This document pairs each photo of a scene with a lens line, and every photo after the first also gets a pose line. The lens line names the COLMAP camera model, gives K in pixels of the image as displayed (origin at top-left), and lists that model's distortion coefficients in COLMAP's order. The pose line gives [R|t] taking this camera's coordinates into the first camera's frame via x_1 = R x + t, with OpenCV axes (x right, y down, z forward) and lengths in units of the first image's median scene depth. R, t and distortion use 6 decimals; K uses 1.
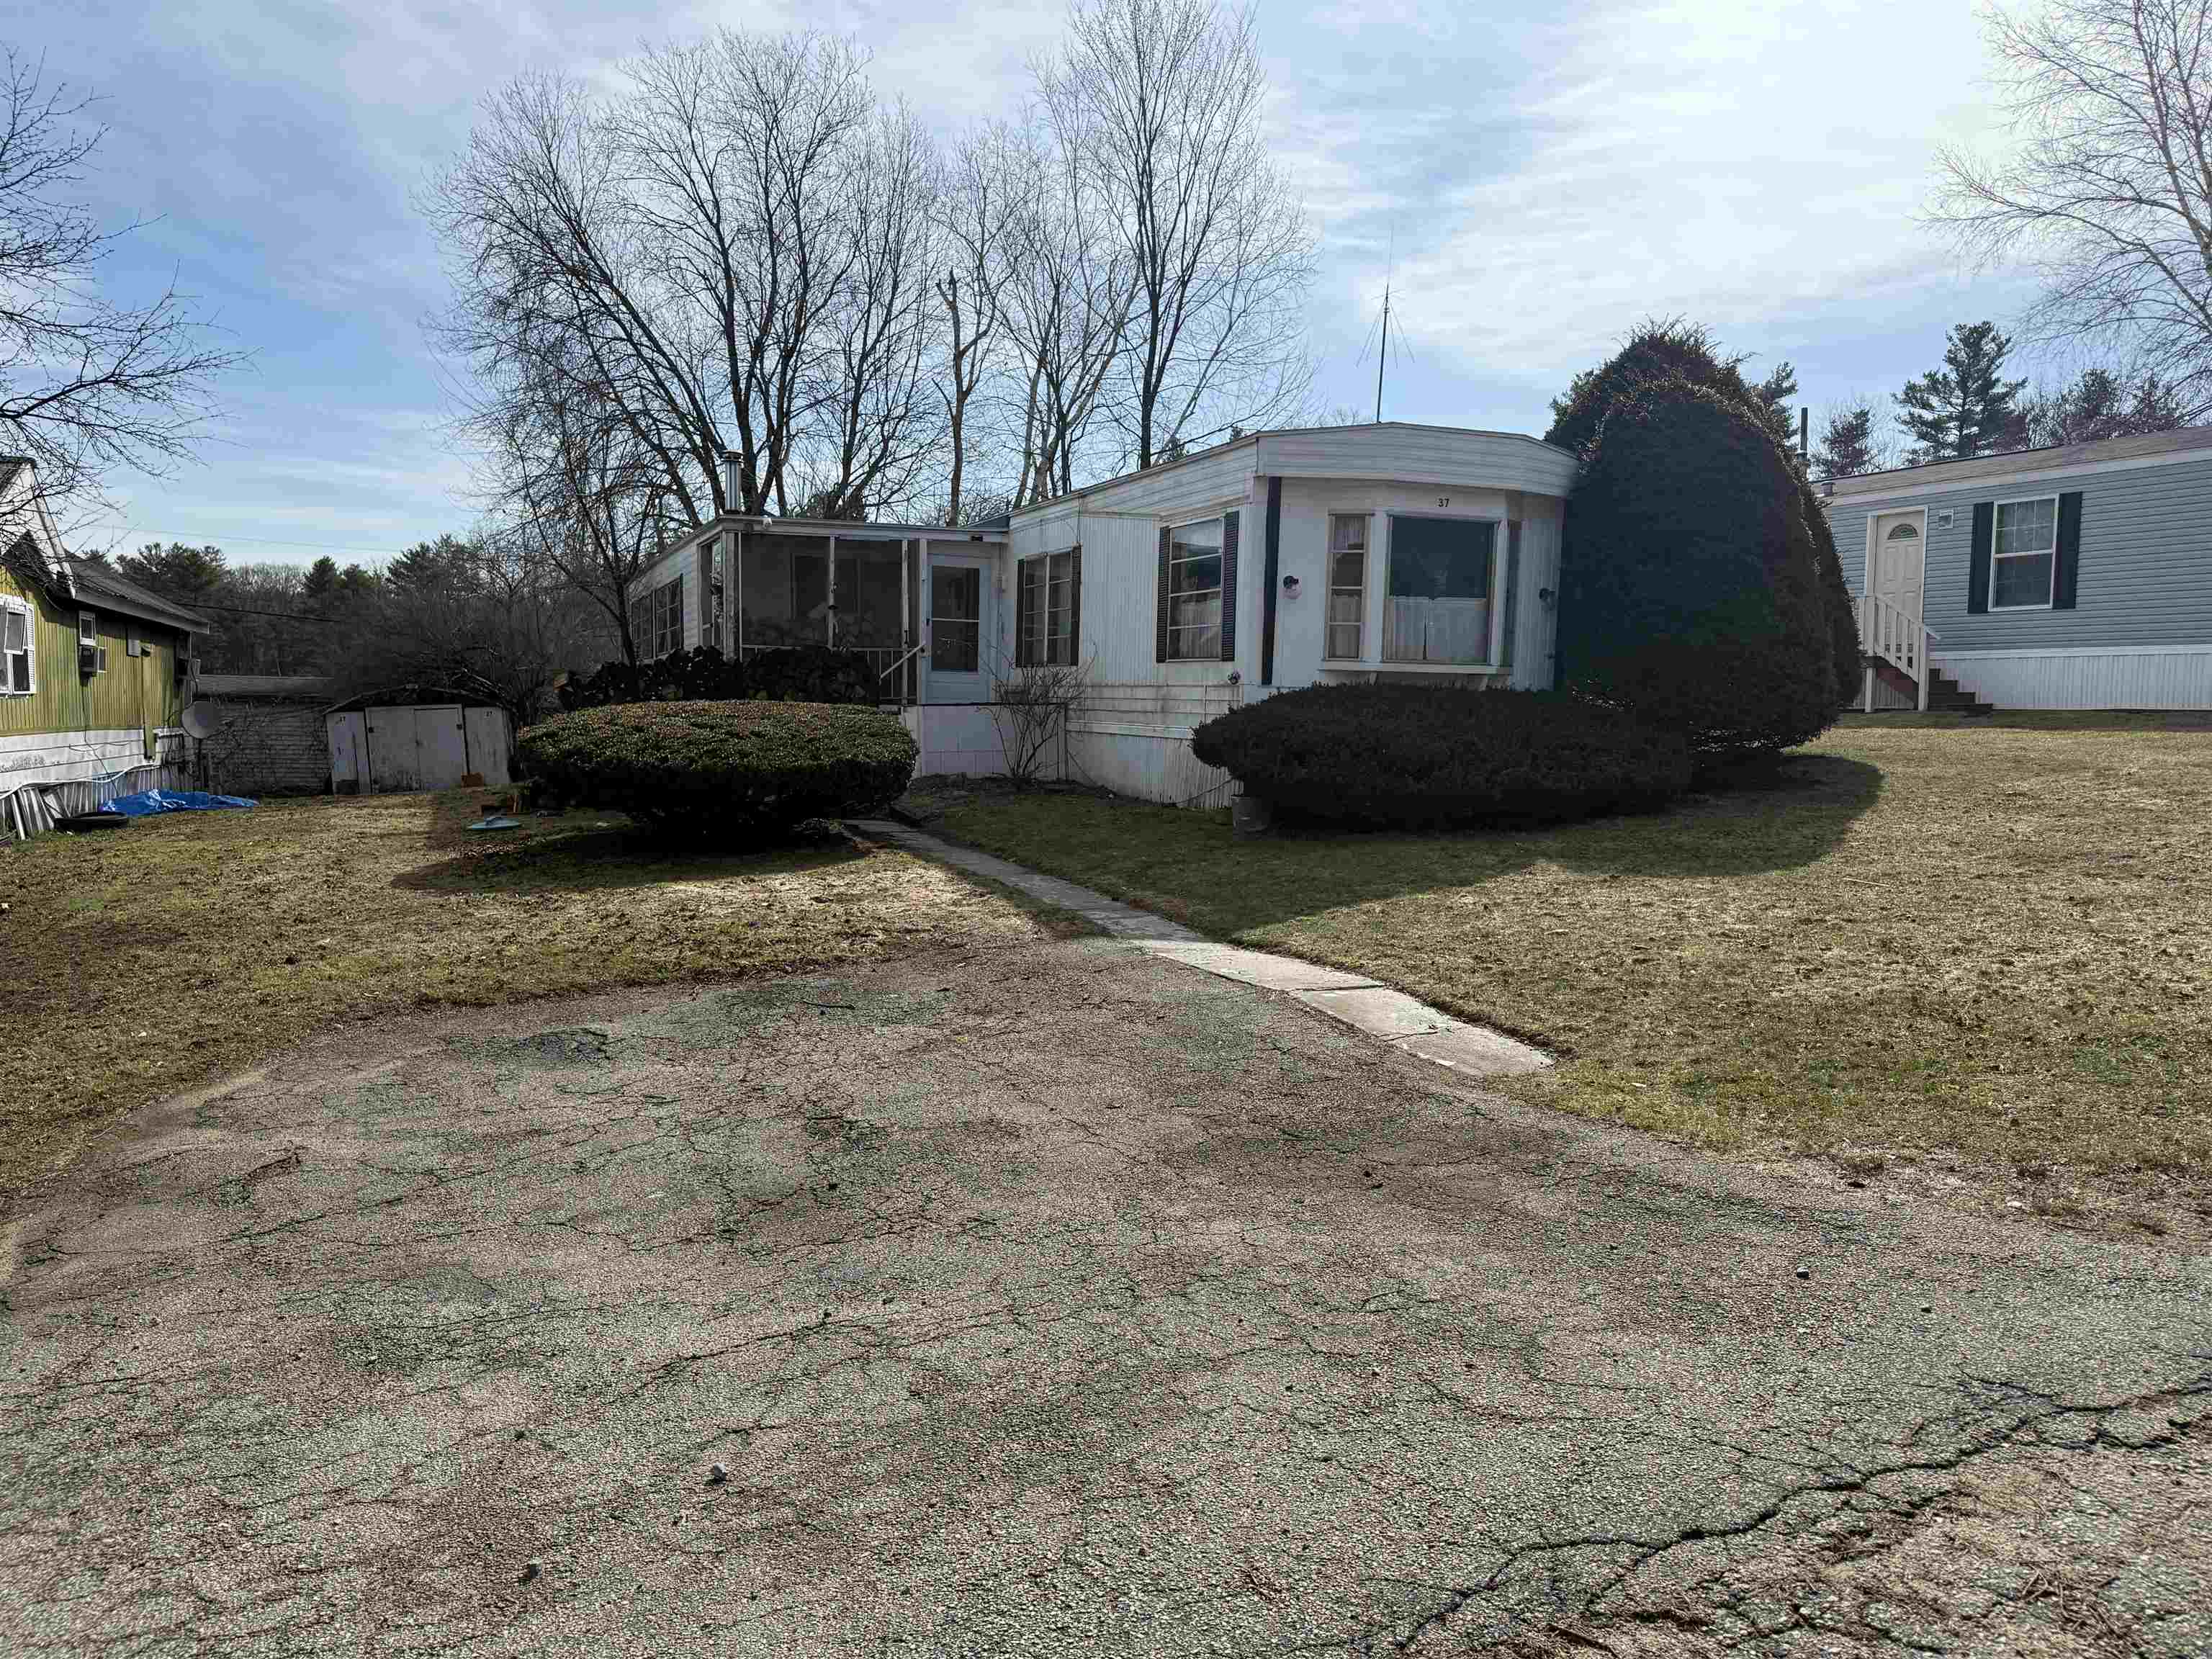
lens RADIAL K [[1585.5, 0, 1123.1], [0, 1585.5, 881.2], [0, 0, 1]] dist [0.097424, -0.123698]
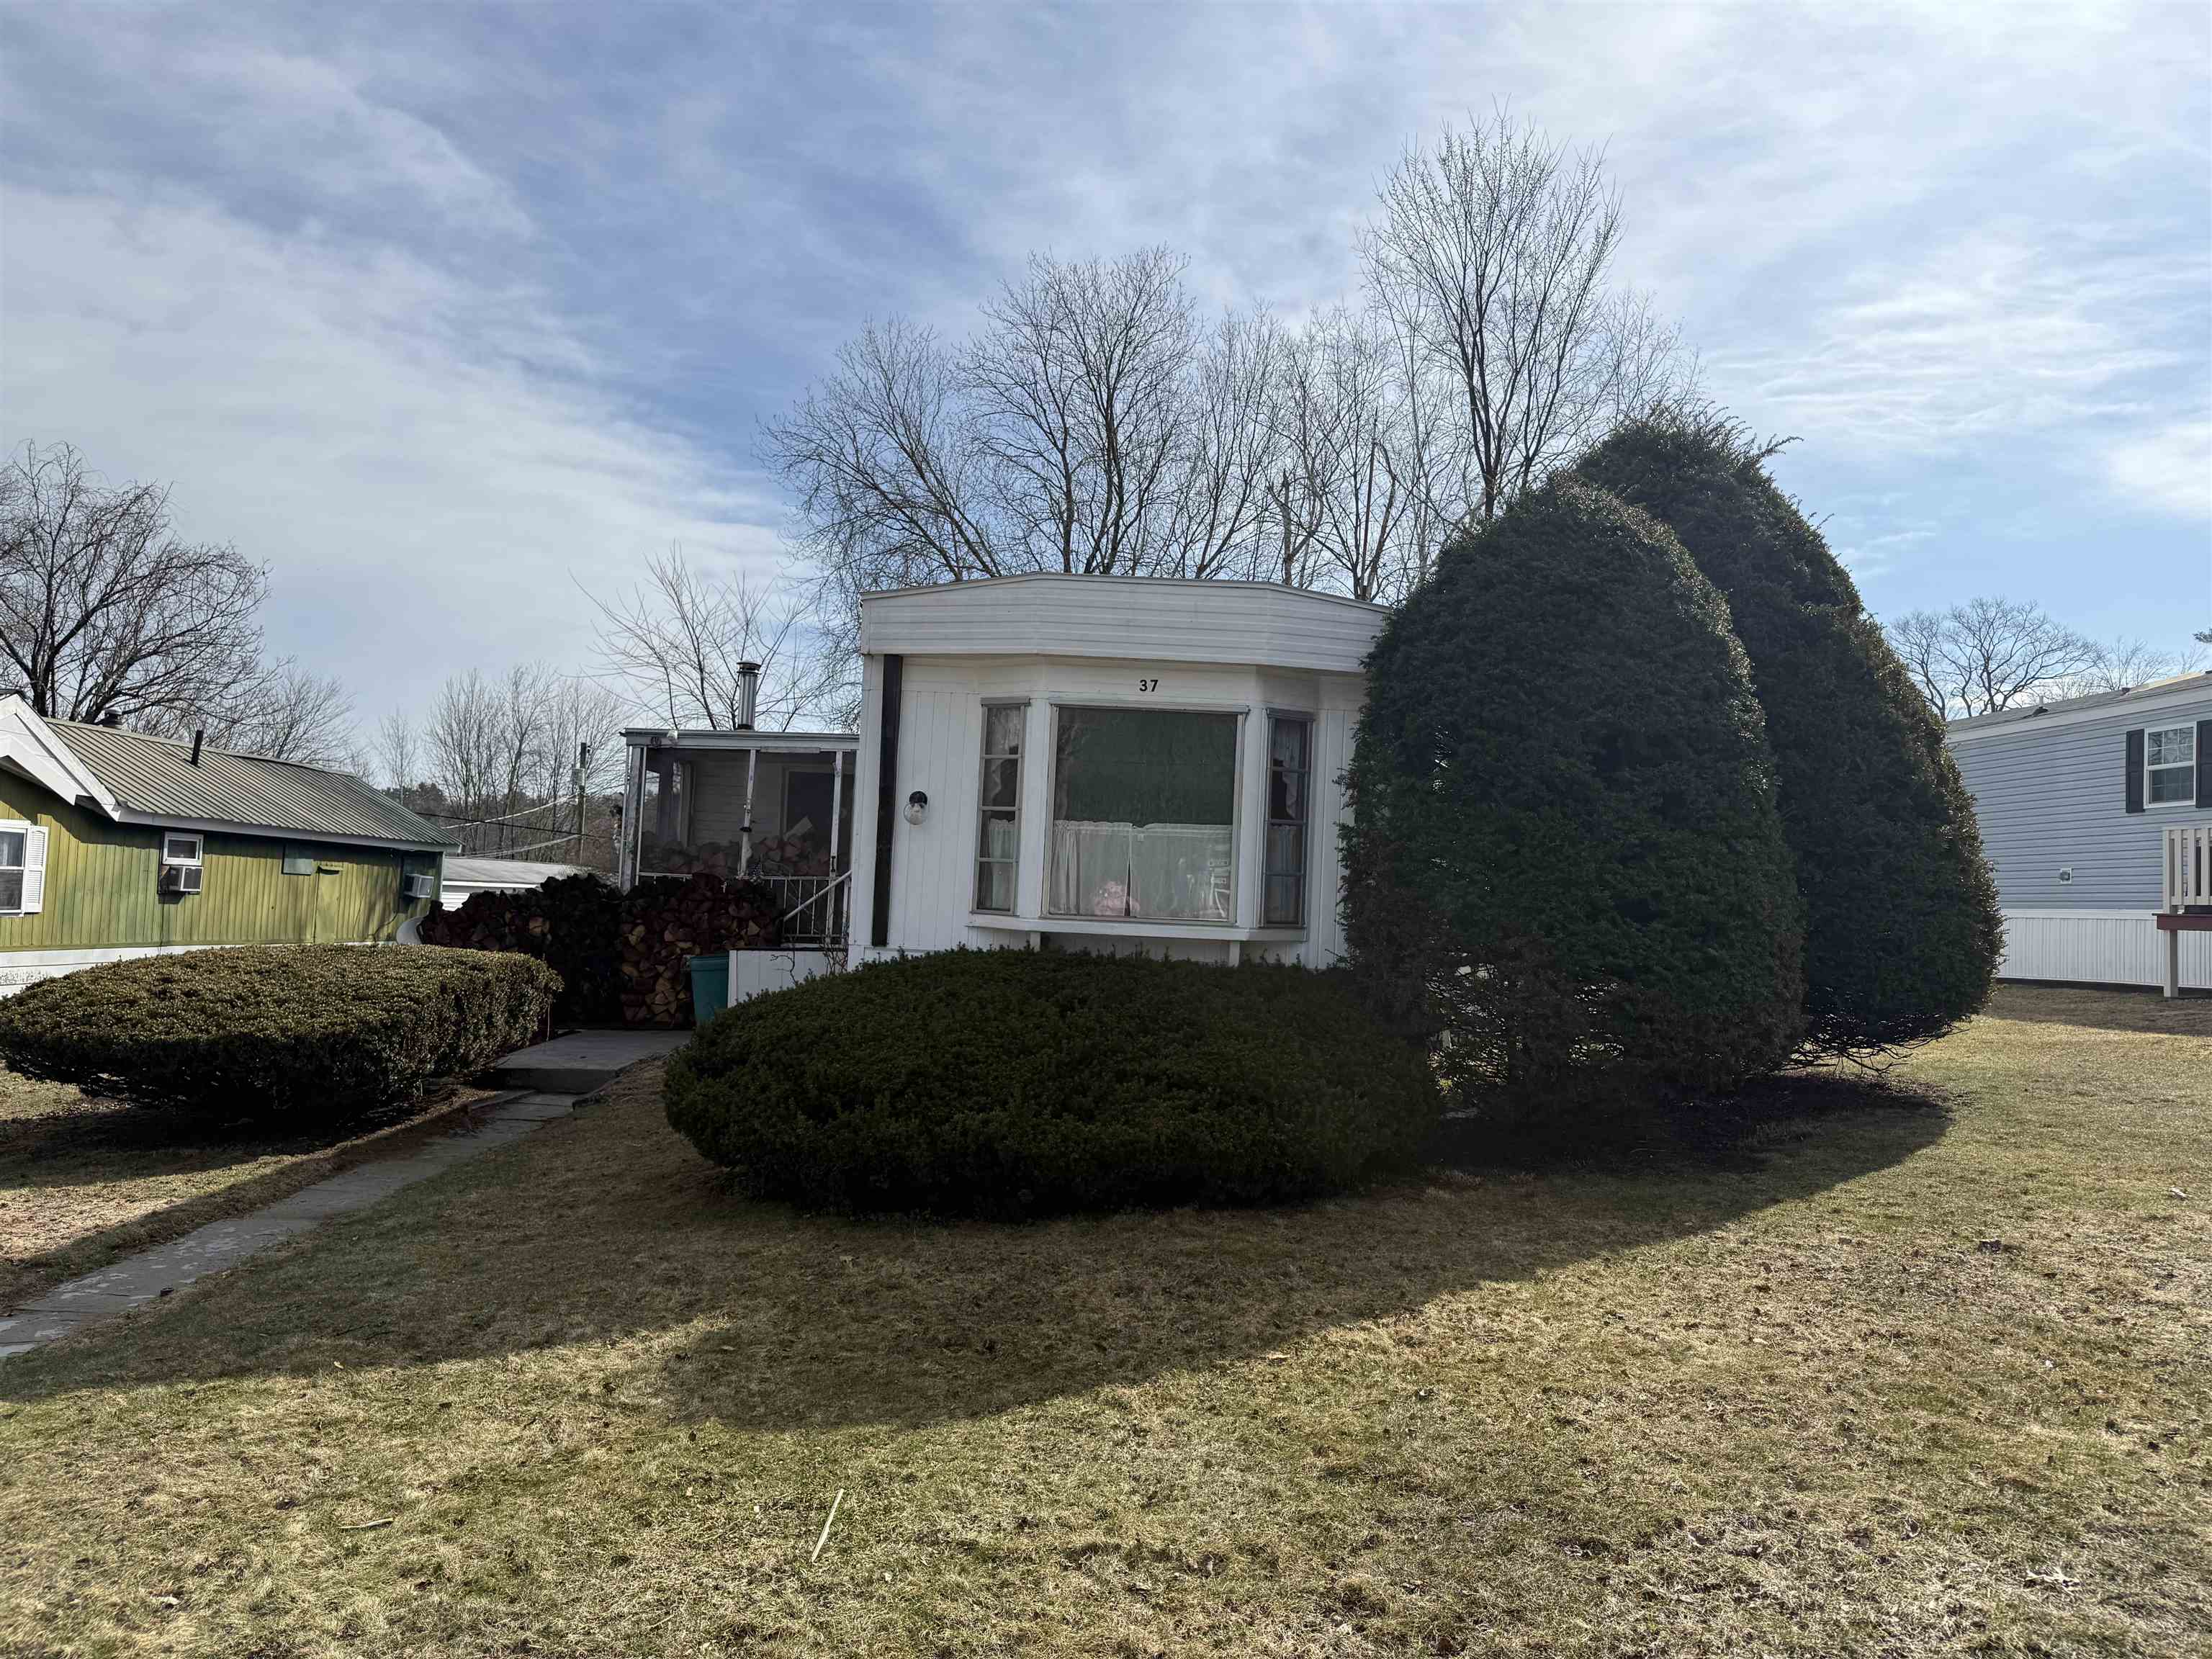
lens RADIAL K [[1581.1, 0, 1106.0], [0, 1581.1, 829.5], [0, 0, 1]] dist [0.107499, 0.001427]
pose [[0.911548, 0.004903, -0.411164, 0.340544], [-0.072163, 0.986318, -0.148222, -0.057572], [0.404811, 0.164782, 0.899430, 0.301651]]
